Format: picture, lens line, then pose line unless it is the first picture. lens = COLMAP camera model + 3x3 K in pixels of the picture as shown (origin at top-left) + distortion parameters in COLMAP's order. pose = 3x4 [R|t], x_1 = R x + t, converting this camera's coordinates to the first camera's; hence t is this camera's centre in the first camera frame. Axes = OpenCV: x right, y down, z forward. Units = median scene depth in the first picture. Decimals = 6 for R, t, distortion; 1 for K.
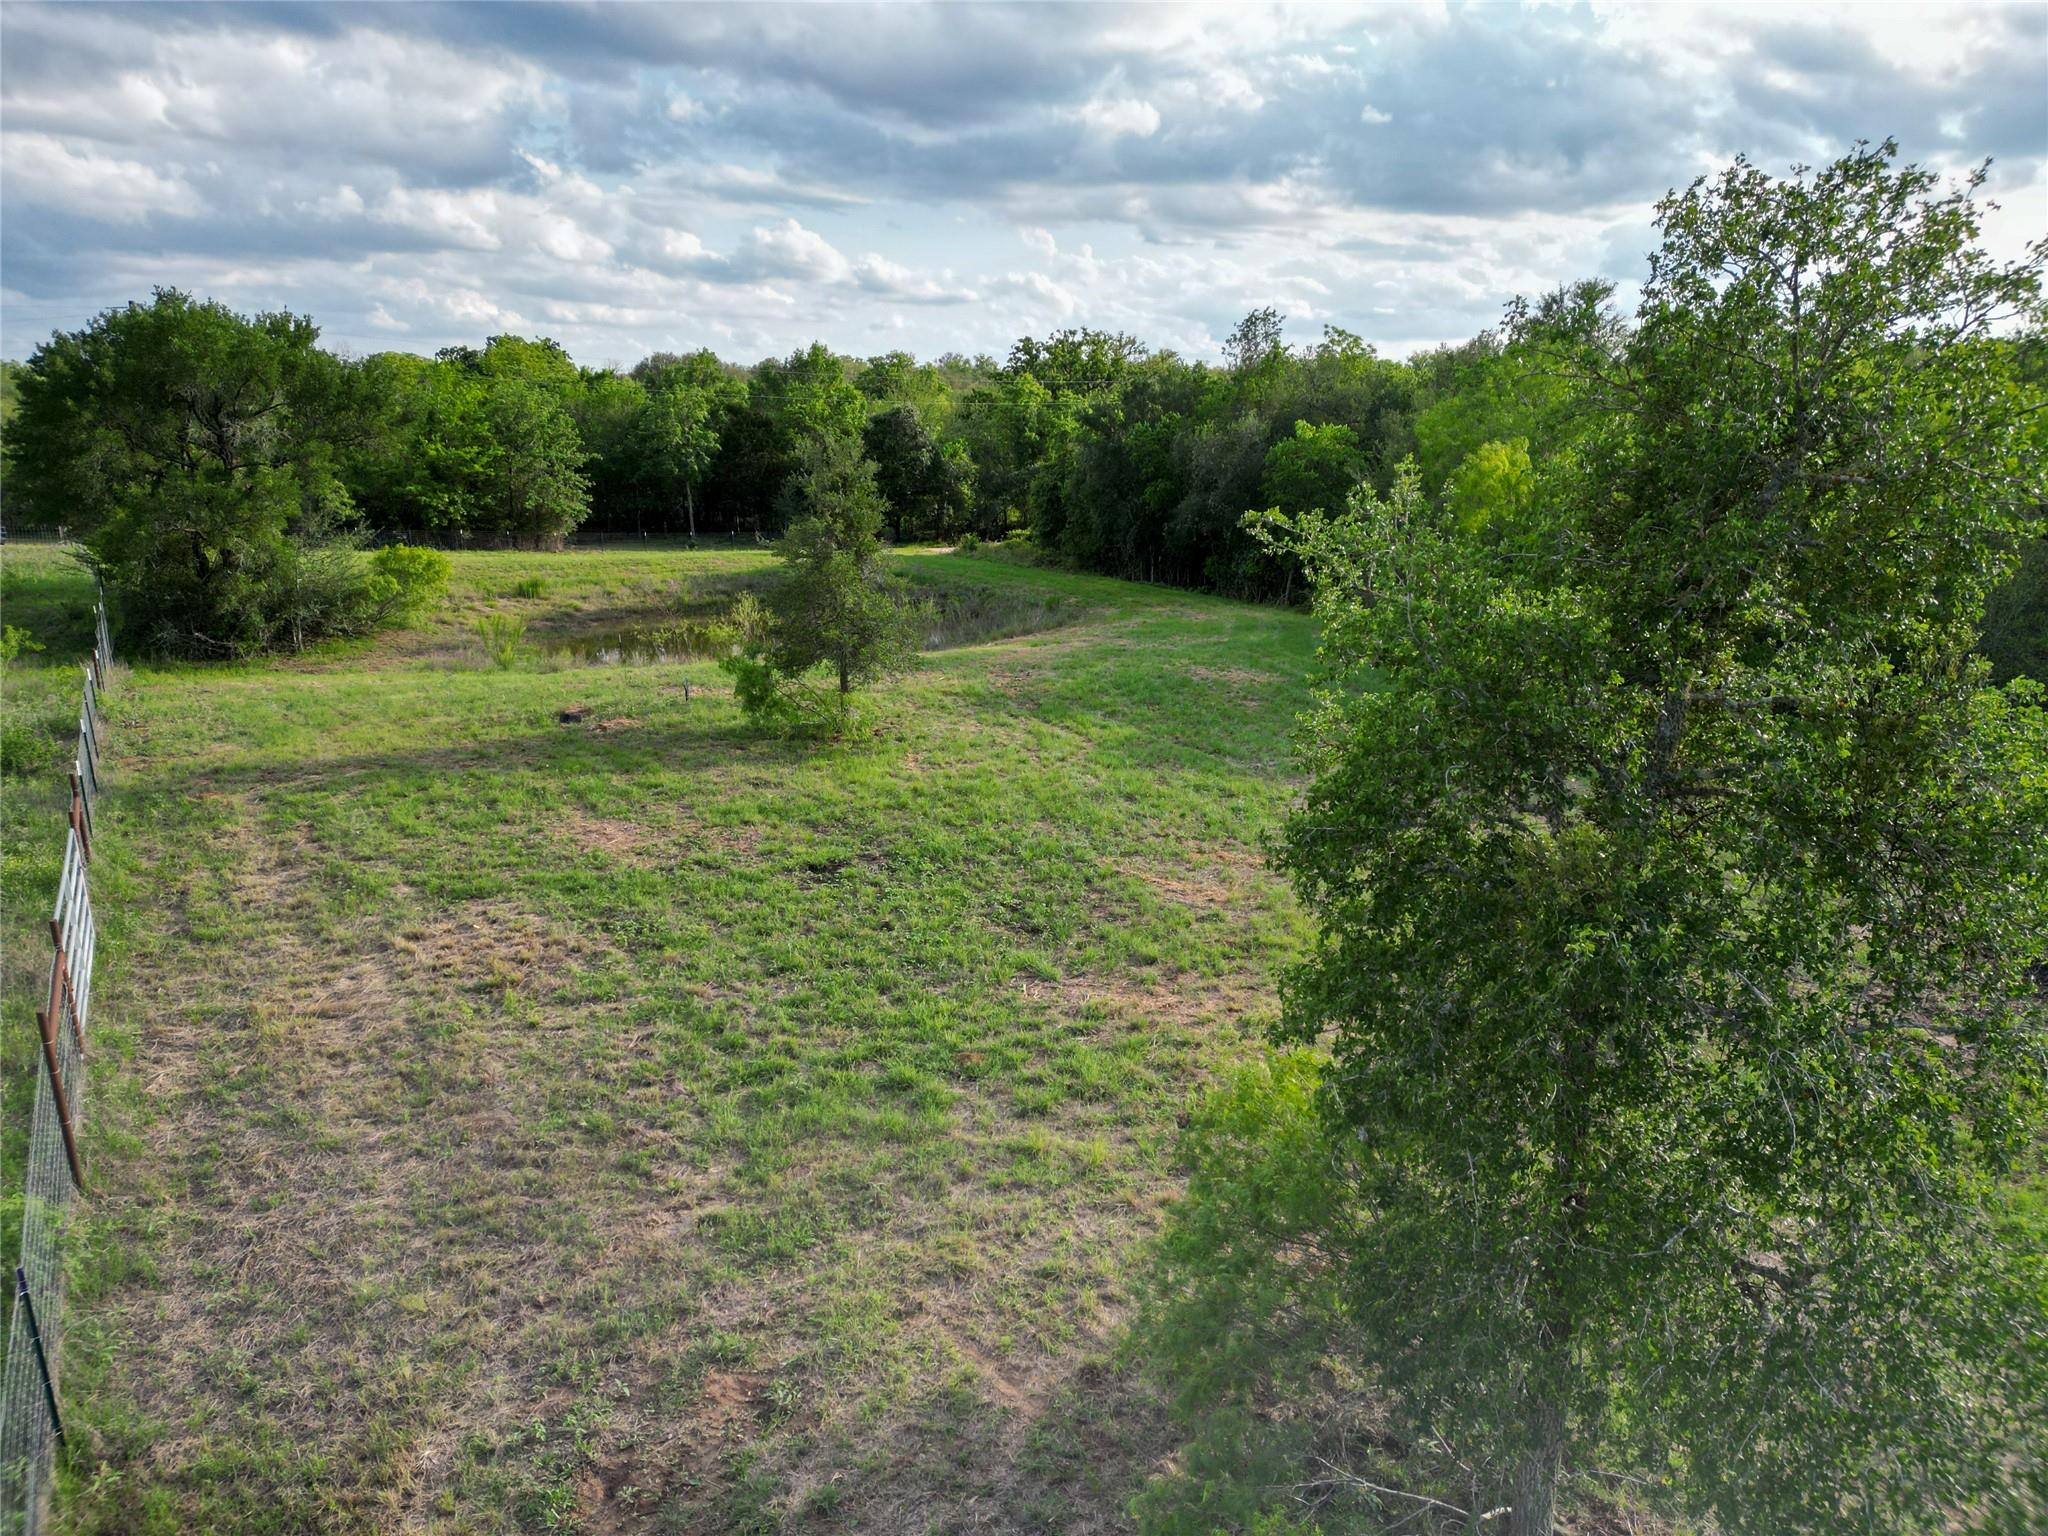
lens RADIAL K [[1422.2, 0, 1047.7], [0, 1422.2, 756.1], [0, 0, 1]] dist [0.057770, -0.041753]
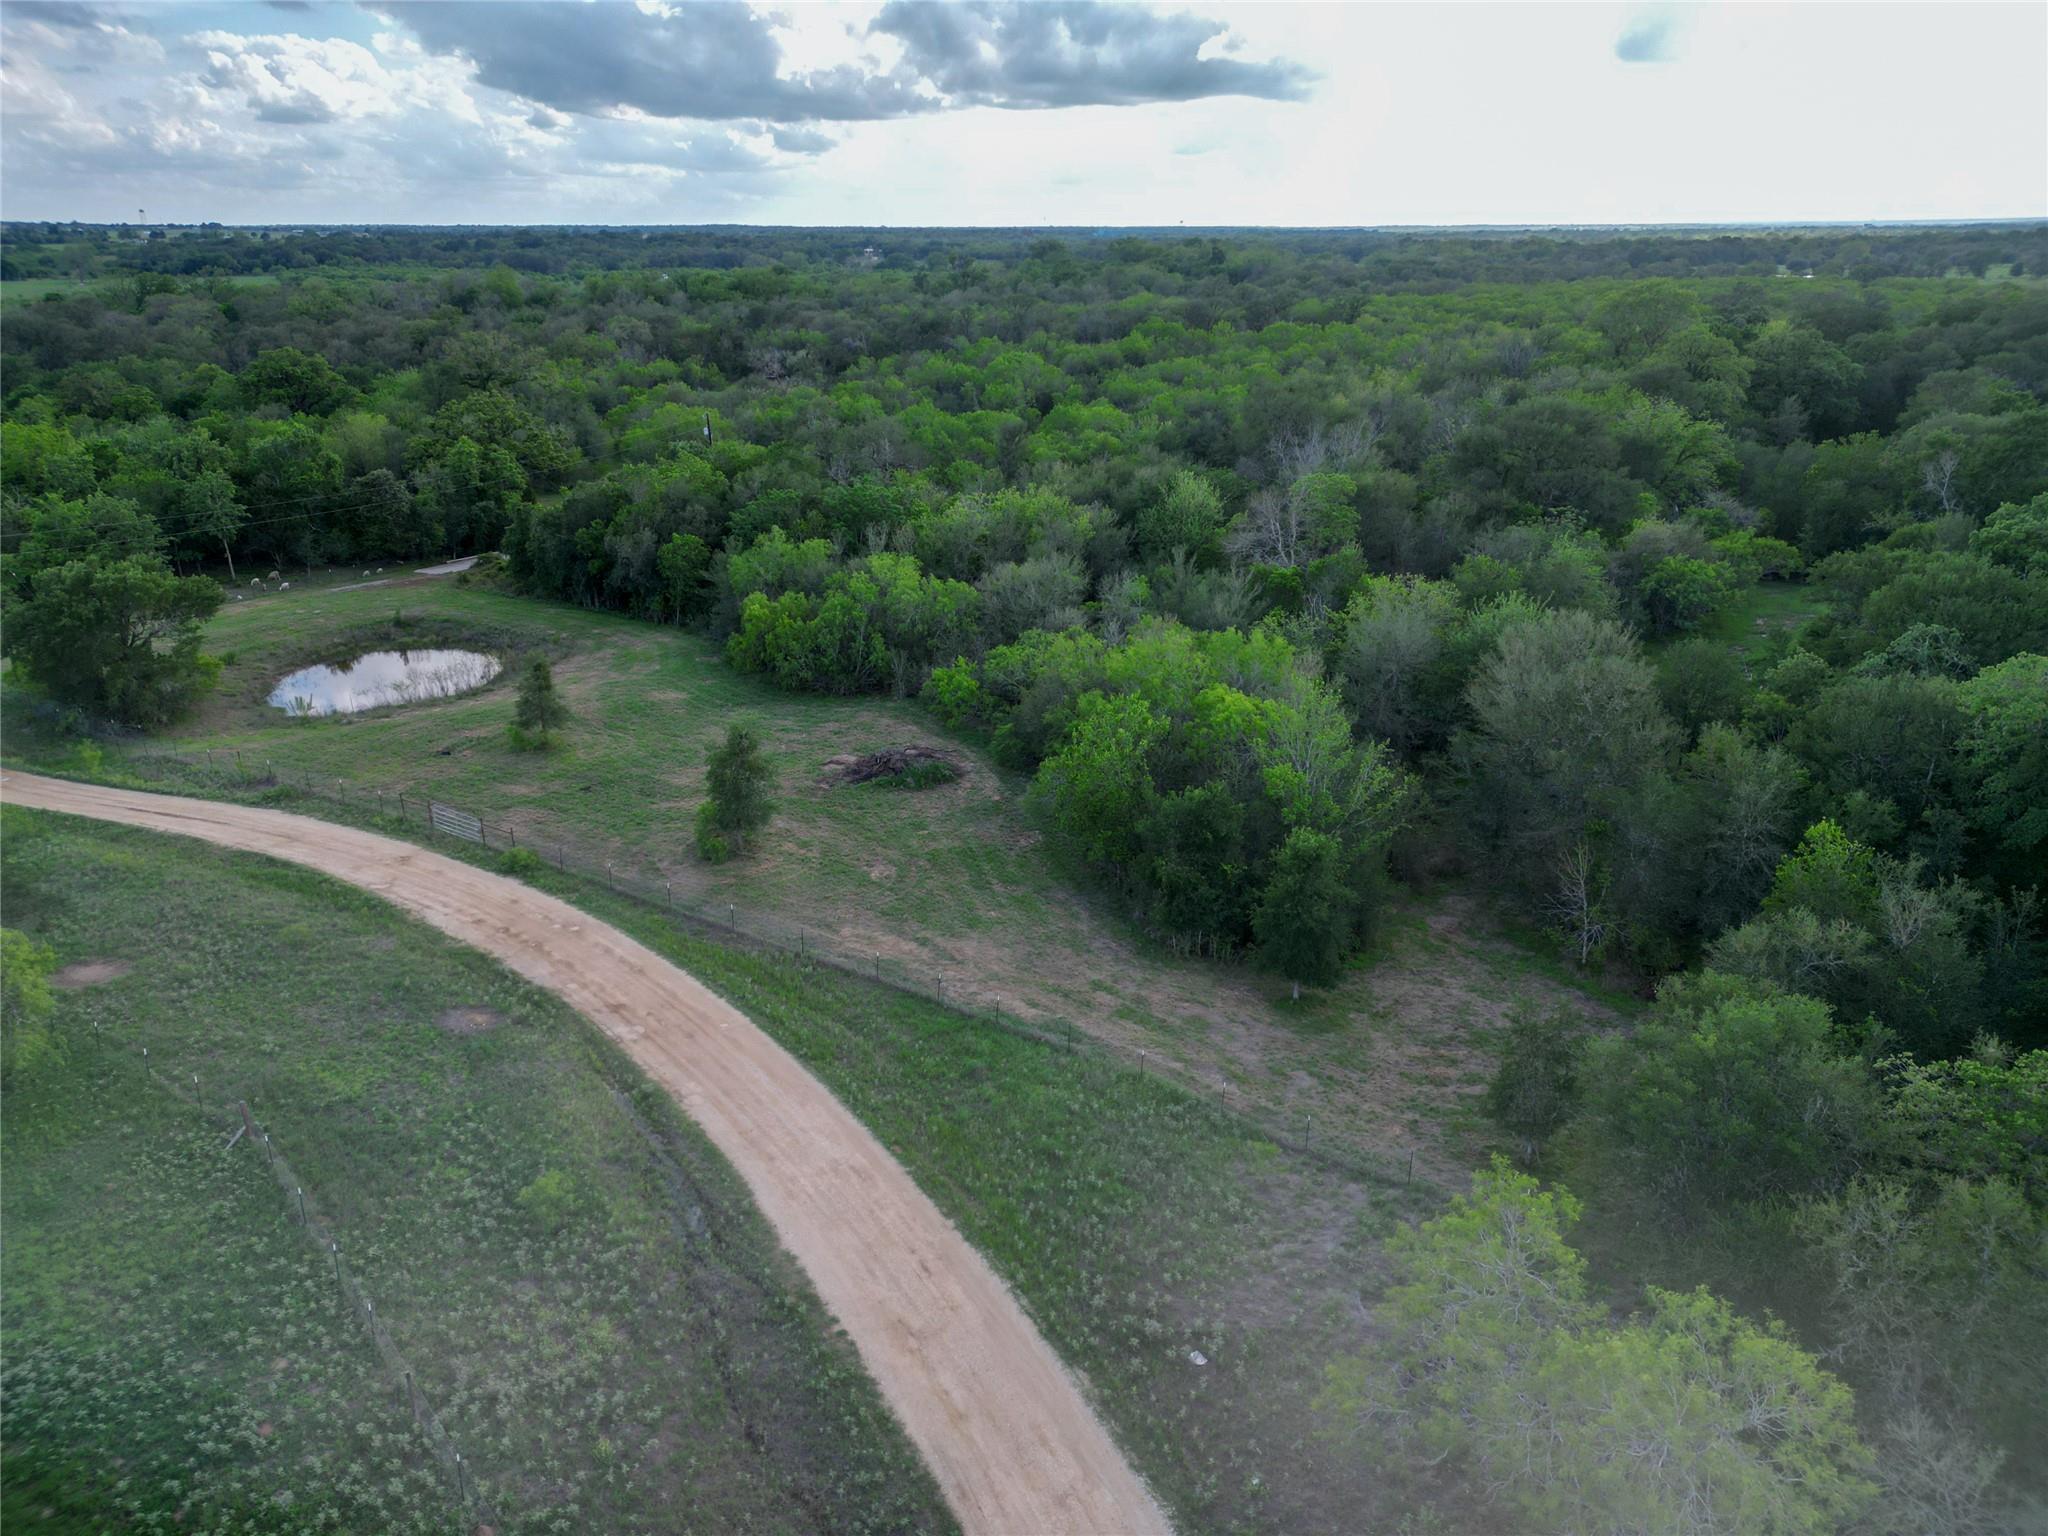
lens RADIAL K [[1422.2, 0, 1063.6], [0, 1422.2, 772.5], [0, 0, 1]] dist [0.057770, -0.041753]
pose [[0.900931, -0.149290, 0.407476, -0.218053], [0.100516, 0.985217, 0.138721, -0.144577], [-0.422162, -0.084020, 0.902618, -1.179607]]
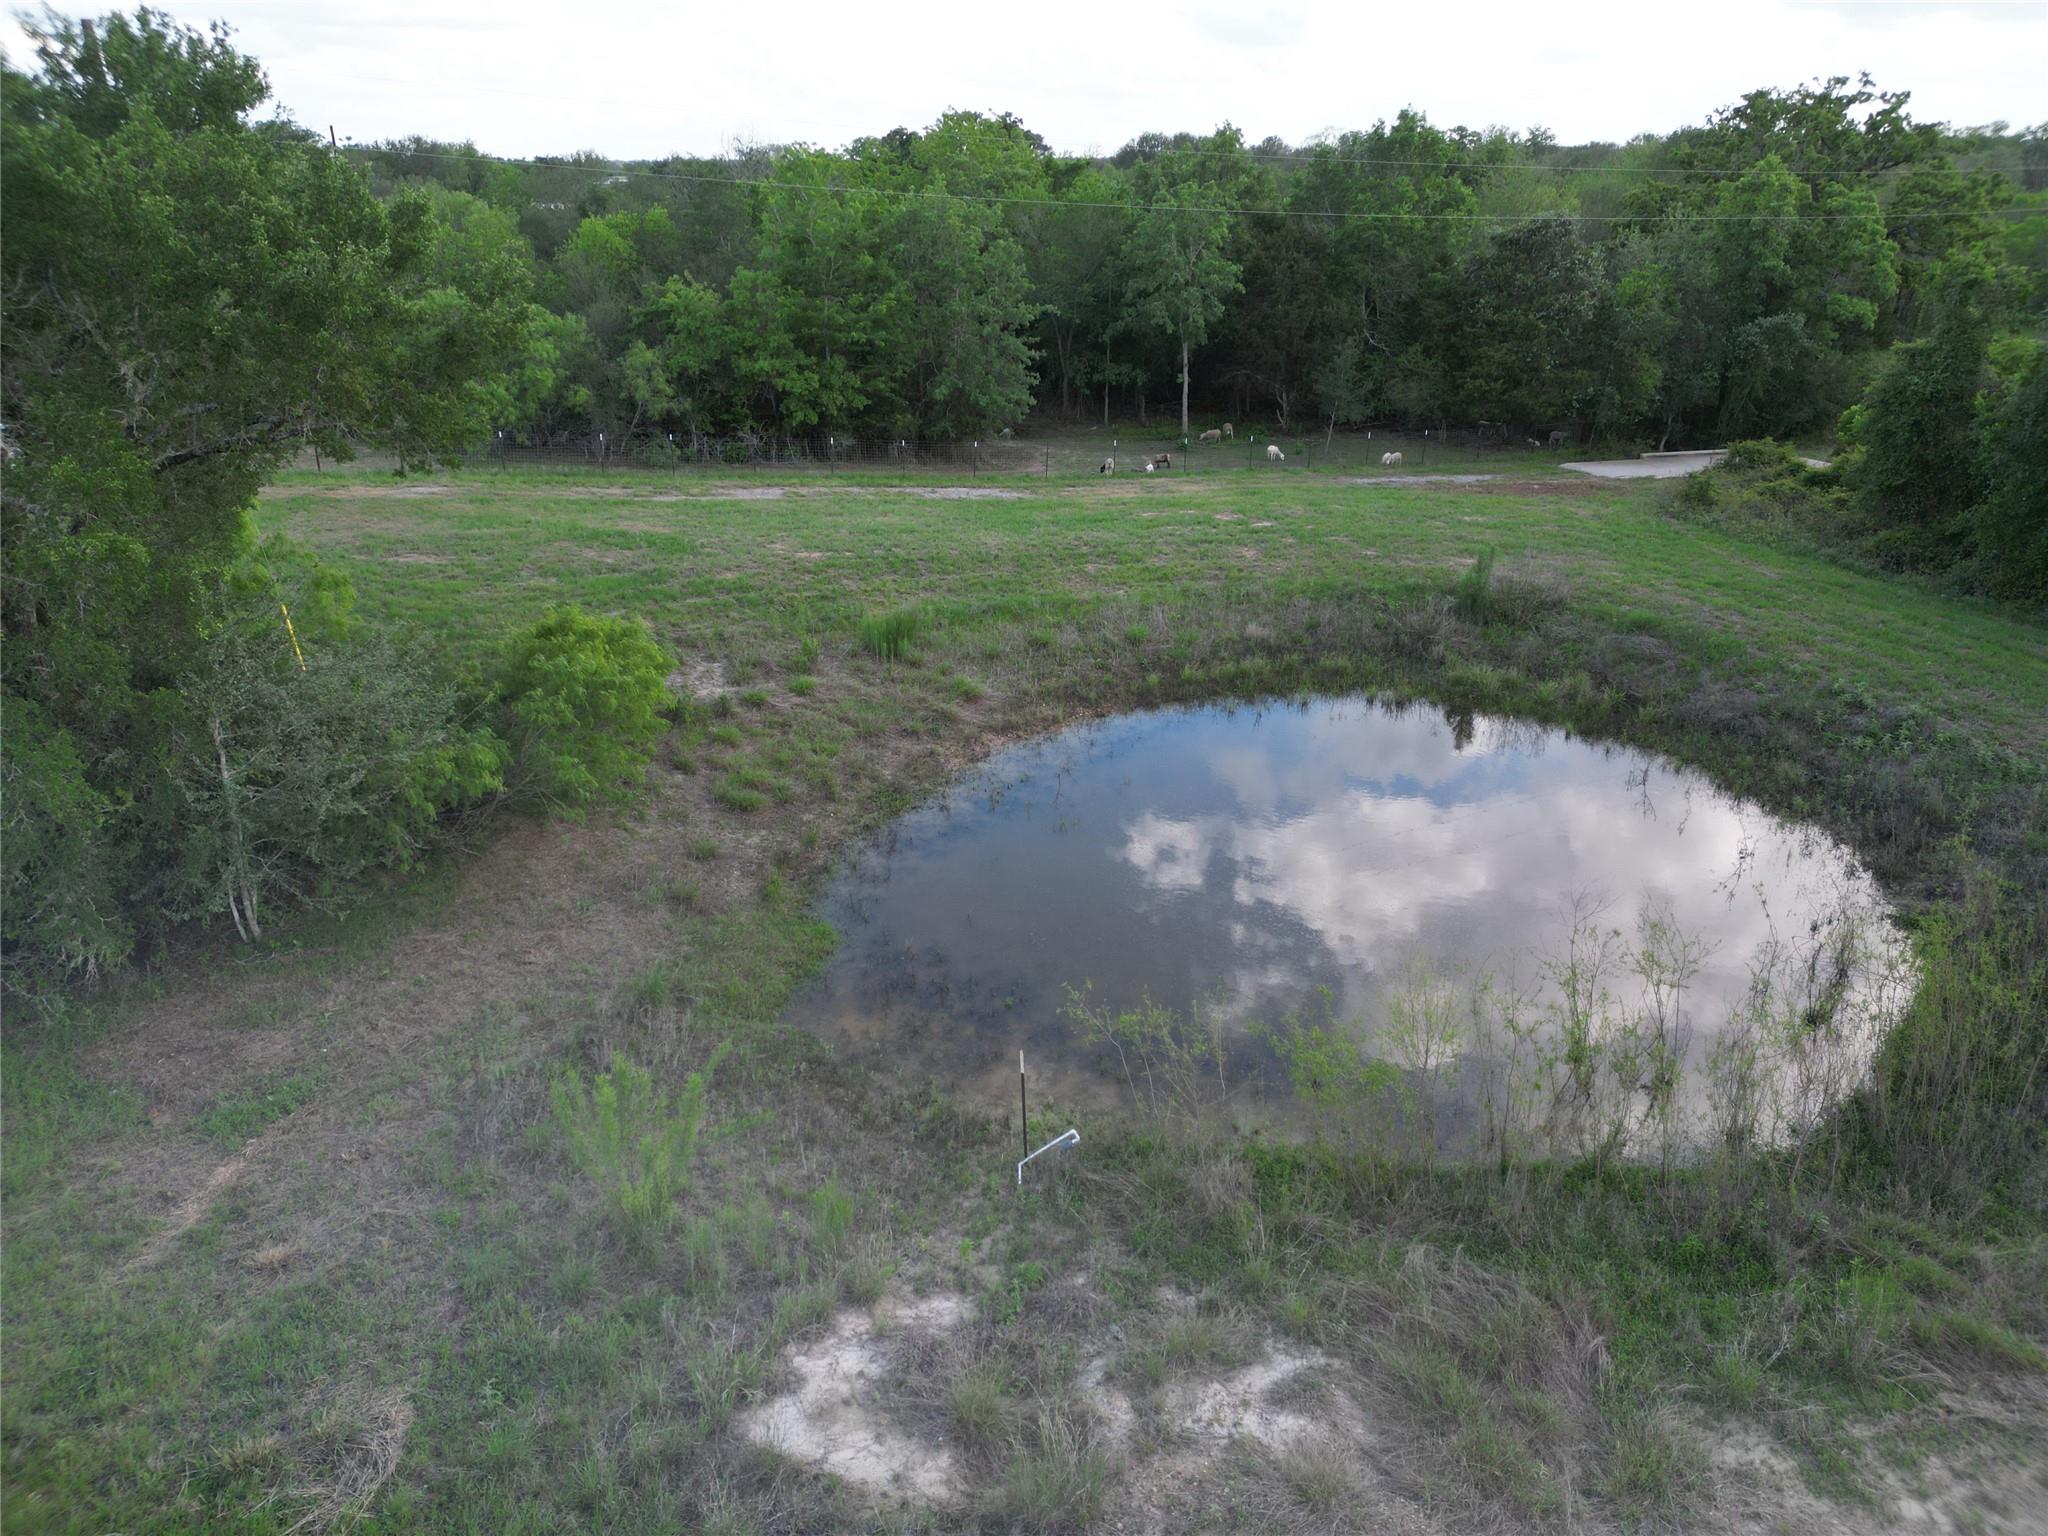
lens RADIAL K [[1422.2, 0, 1058.5], [0, 1422.2, 723.9], [0, 0, 1]] dist [0.057770, -0.041753]
pose [[0.952787, 0.105131, -0.284857, -0.193297], [-0.071326, 0.989389, 0.126580, -0.181792], [0.295142, -0.100286, 0.950176, 0.656076]]
